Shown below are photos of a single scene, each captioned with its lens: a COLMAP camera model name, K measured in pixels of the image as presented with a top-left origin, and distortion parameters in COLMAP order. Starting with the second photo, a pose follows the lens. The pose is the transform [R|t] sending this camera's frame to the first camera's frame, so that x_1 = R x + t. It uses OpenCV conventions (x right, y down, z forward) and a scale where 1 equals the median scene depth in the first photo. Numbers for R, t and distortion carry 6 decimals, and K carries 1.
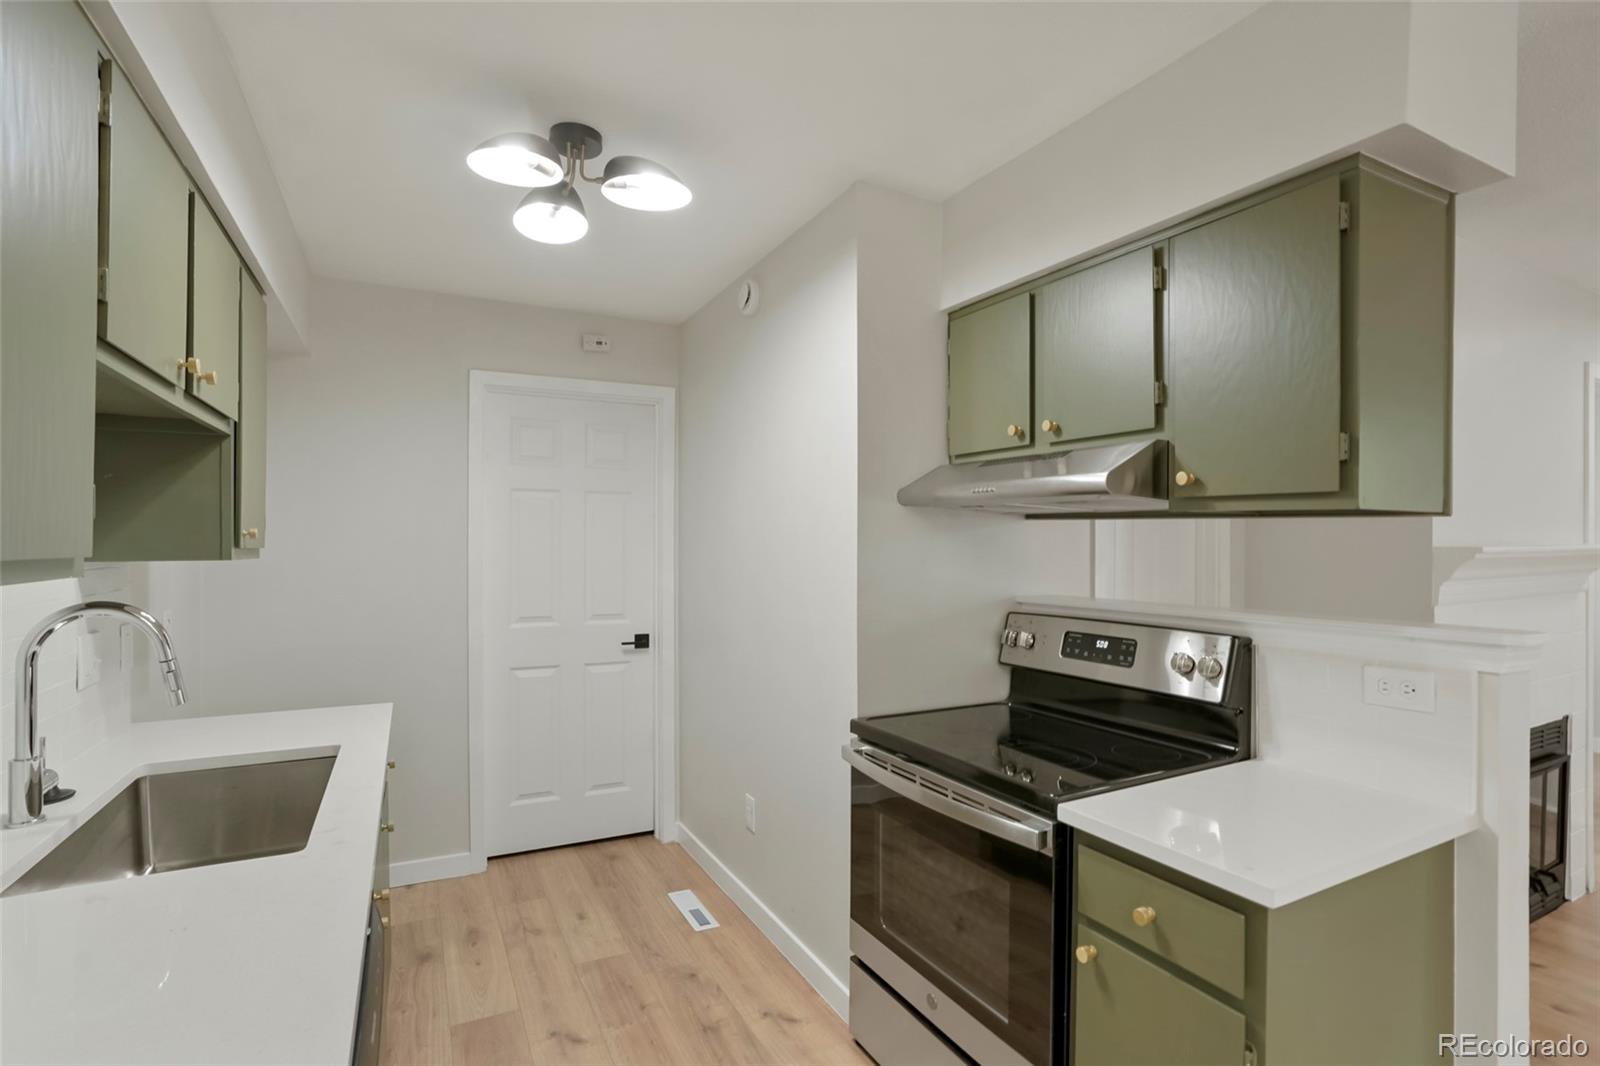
lens RADIAL K [[779.1, 0, 805.9], [0, 779.1, 542.1], [0, 0, 1]] dist [-0.070925, 0.053722]
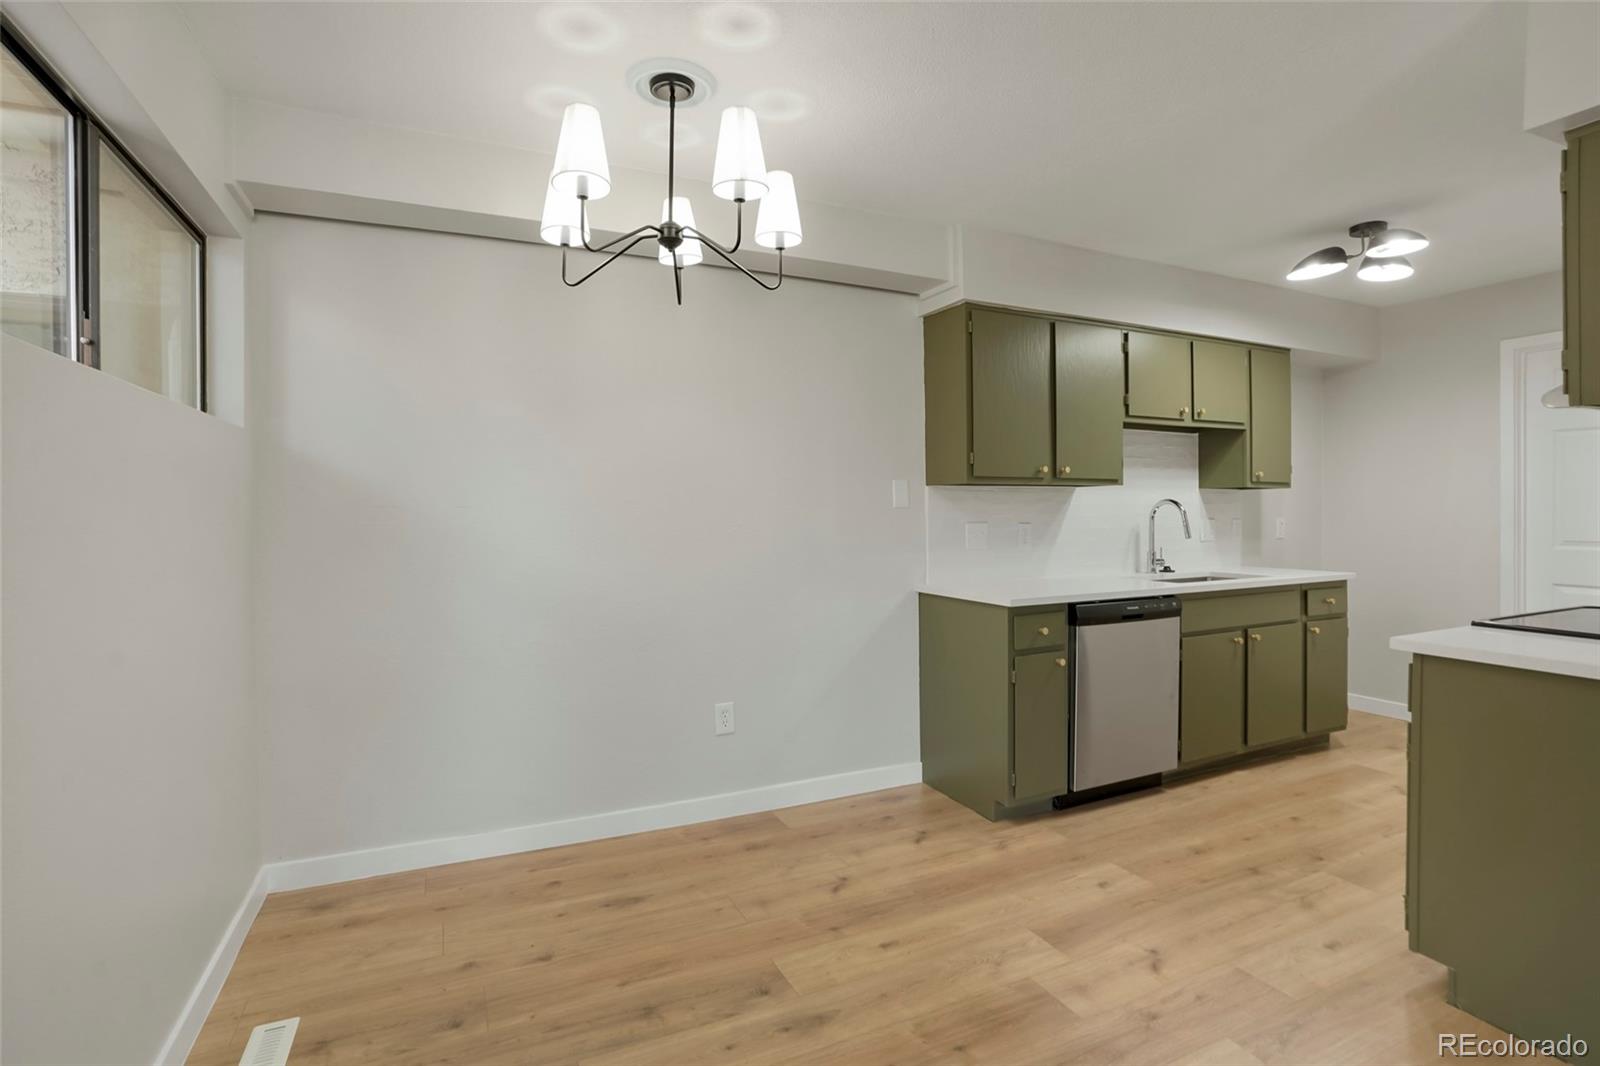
lens RADIAL K [[761.9, 0, 794.0], [0, 761.9, 513.0], [0, 0, 1]] dist [-0.069821, 0.027680]
pose [[-0.047280, 0.001139, -0.998881, 1.091753], [0.004793, 0.999988, 0.000913, 0.068587], [0.998870, -0.004745, -0.047285, -0.142114]]
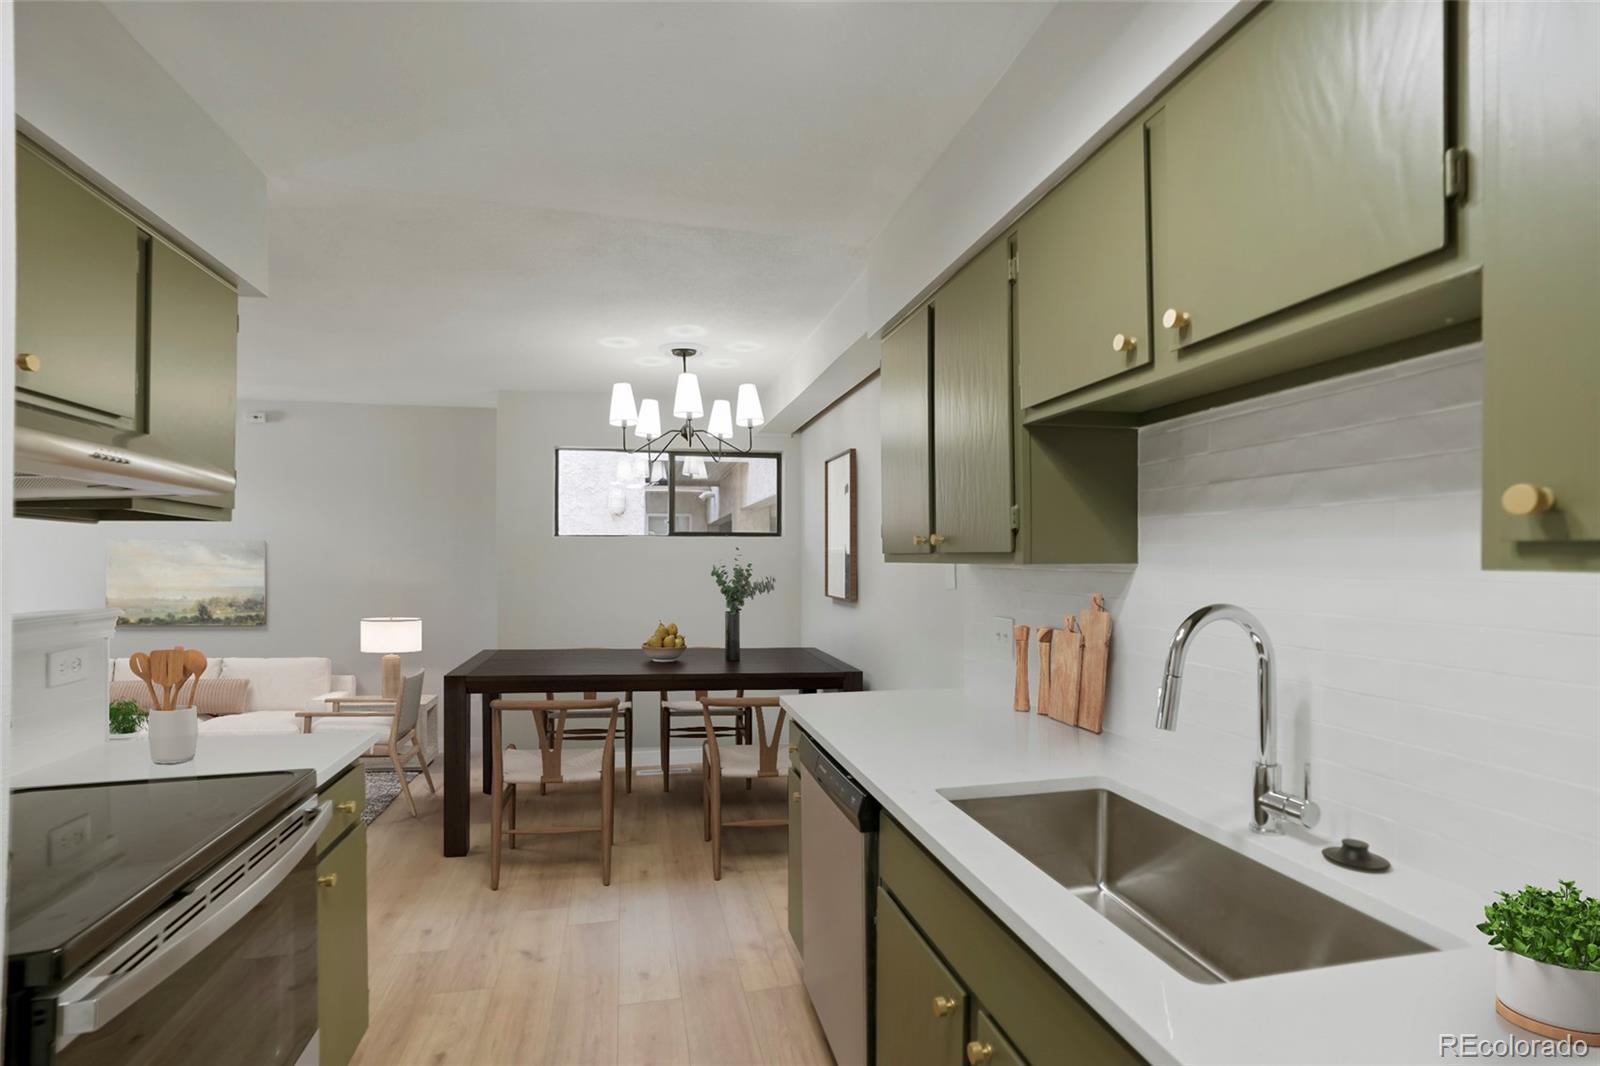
lens RADIAL K [[752.0, 0, 800.4], [0, 752.0, 538.3], [0, 0, 1]] dist [-0.059028, 0.026478]
pose [[-0.969091, 0.005259, 0.246647, -0.380062], [-0.000145, 0.999760, -0.021887, 0.011951], [-0.246703, -0.021246, -0.968858, 1.142517]]
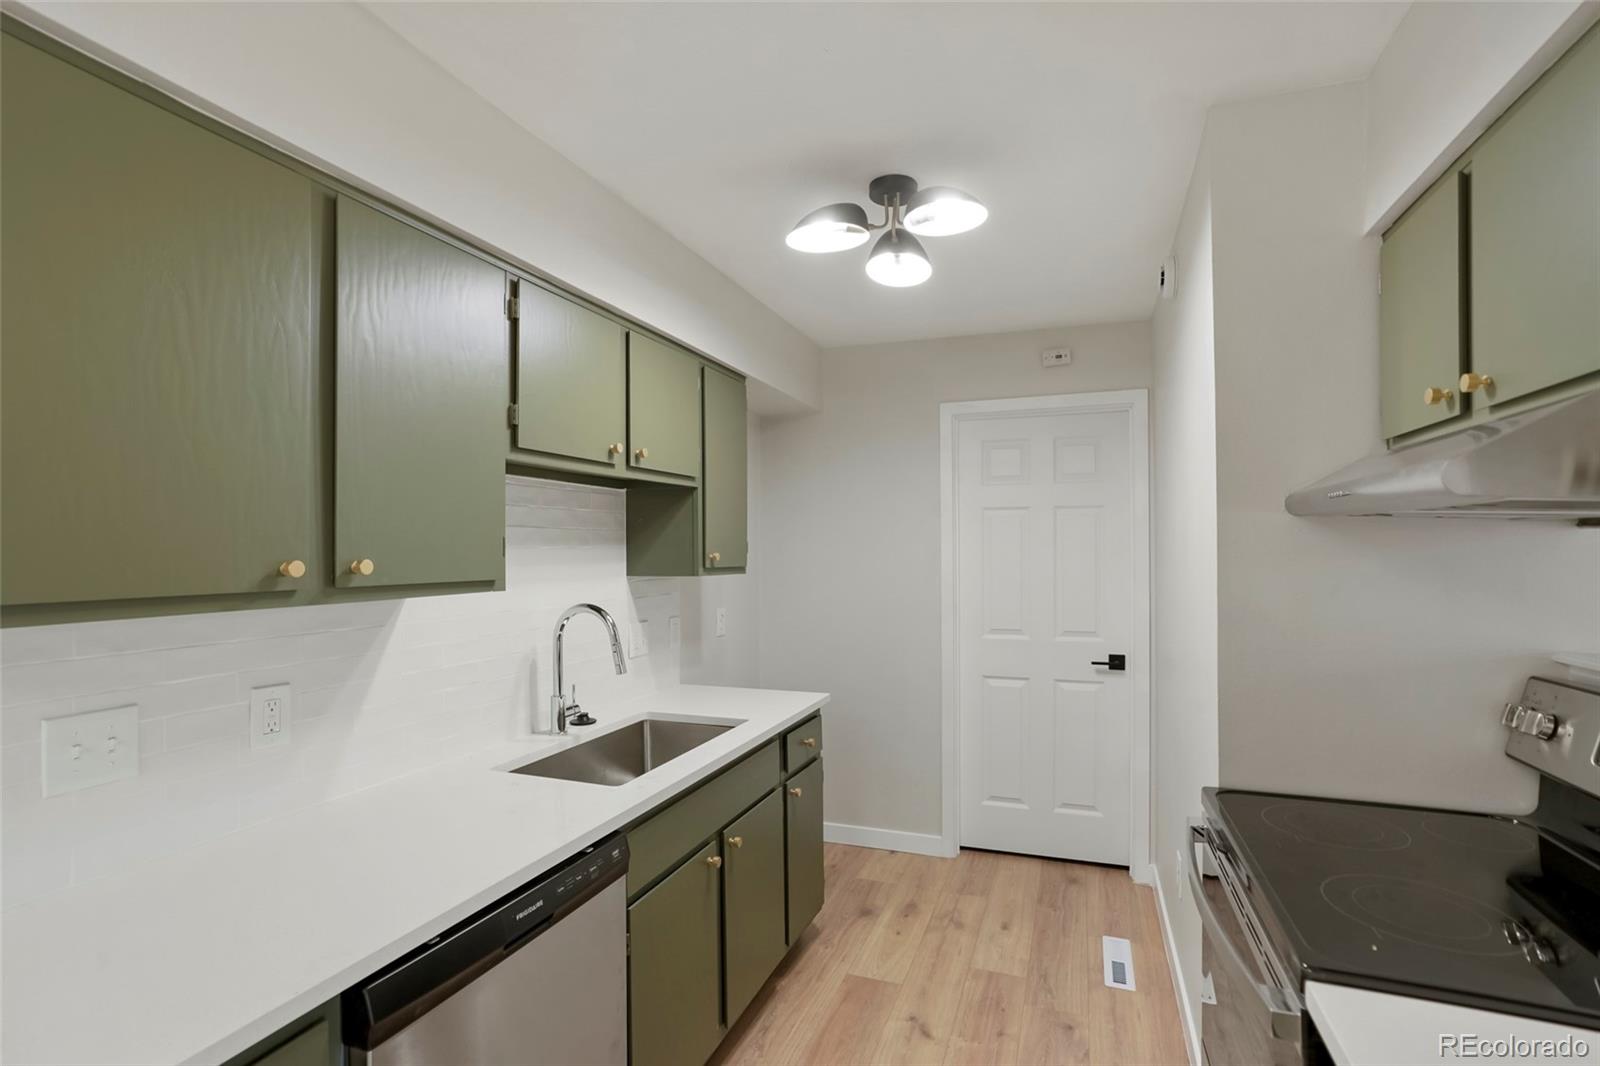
lens RADIAL K [[748.3, 0, 801.4], [0, 748.3, 549.1], [0, 0, 1]] dist [-0.057484, 0.027330]
pose [[0.670567, -0.008293, -0.741802, 0.302722], [0.008468, 0.999958, -0.003525, -0.015298], [0.741800, -0.003918, 0.670609, 0.167764]]
